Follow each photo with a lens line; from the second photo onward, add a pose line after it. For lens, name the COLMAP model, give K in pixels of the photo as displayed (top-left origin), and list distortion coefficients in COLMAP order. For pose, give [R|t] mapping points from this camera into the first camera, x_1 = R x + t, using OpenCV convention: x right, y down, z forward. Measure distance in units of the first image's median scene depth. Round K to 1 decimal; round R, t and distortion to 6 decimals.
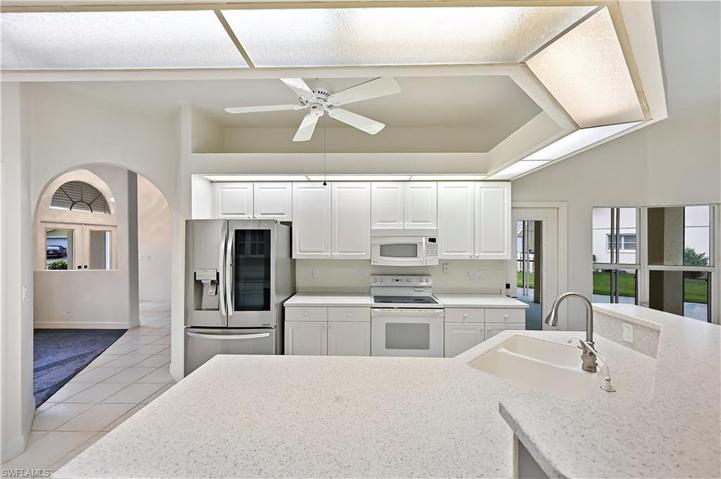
lens RADIAL K [[287.9, 0, 360.1], [0, 287.9, 243.7], [0, 0, 1]] dist [0.009717, 0.000131]
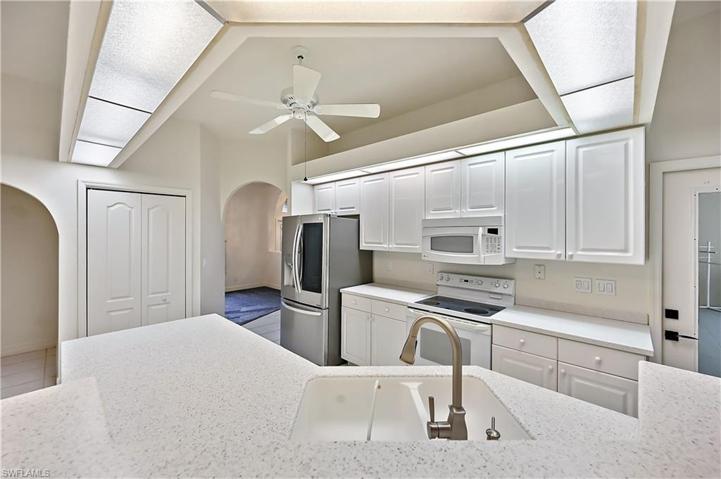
lens RADIAL K [[287.9, 0, 358.4], [0, 287.9, 235.8], [0, 0, 1]] dist [0.009717, 0.000131]
pose [[0.745602, 0.004282, -0.666378, 0.483261], [-0.006438, 0.999979, -0.000777, 0.002751], [0.666360, 0.004870, 0.745614, 0.211738]]
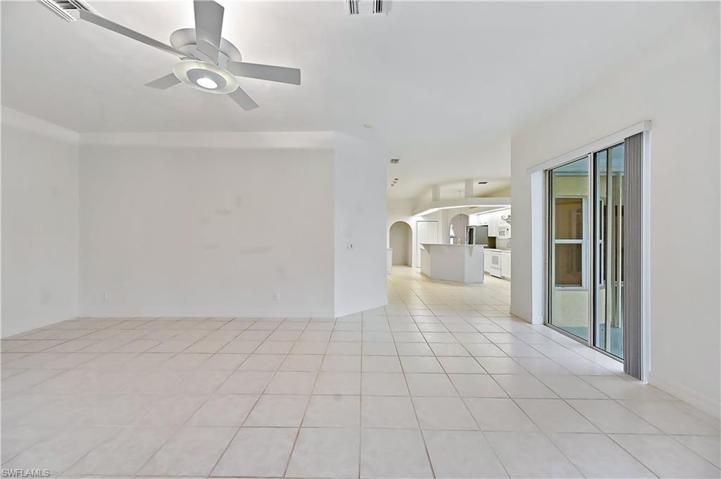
lens RADIAL K [[287.9, 0, 359.7], [0, 287.9, 236.6], [0, 0, 1]] dist [0.009717, 0.000131]
pose [[0.014868, 0.004862, -0.999878, 3.258105], [-0.005486, 0.999974, 0.004781, 0.054535], [0.999874, 0.005414, 0.014894, -0.555550]]
